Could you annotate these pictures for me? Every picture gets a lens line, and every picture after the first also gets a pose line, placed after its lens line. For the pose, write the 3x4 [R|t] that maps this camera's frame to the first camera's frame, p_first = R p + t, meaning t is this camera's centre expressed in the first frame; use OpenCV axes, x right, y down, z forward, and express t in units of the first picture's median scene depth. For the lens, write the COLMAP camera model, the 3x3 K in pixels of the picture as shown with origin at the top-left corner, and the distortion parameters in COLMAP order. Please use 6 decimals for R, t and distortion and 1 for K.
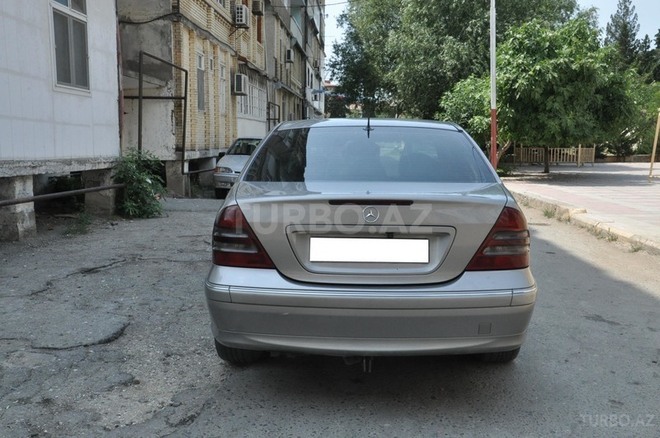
lens RADIAL K [[663.7, 0, 330.0], [0, 663.7, 219.0], [0, 0, 1]] dist [-0.017767, 0.164254]
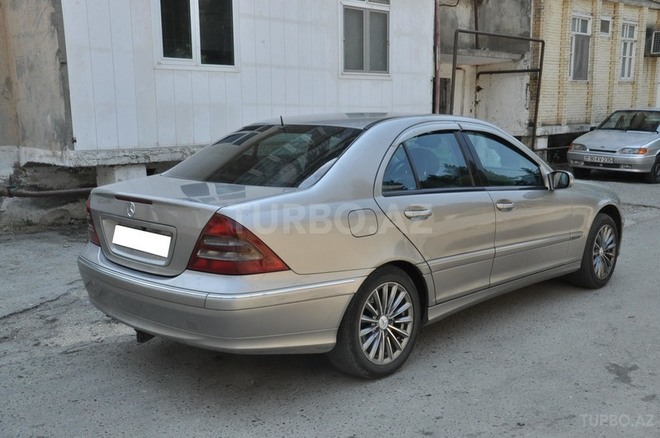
lens RADIAL K [[686.5, 0, 330.0], [0, 686.5, 219.0], [0, 0, 1]] dist [-0.015900, 0.197600]
pose [[0.744291, 0.090172, -0.661741, 0.329822], [-0.060540, 0.995873, 0.067609, -0.027563], [0.665106, -0.010259, 0.746678, 0.096020]]
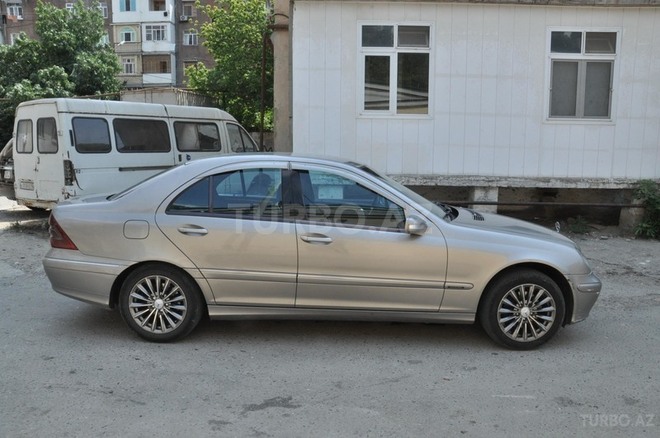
lens RADIAL K [[516.7, 0, 330.0], [0, 516.7, 219.0], [0, 0, 1]] dist [-0.089814, 0.008102]
pose [[0.034878, 0.132724, -0.990539, 0.491101], [-0.120489, 0.984471, 0.127668, -0.077192], [0.992102, 0.114897, 0.050329, 0.501884]]
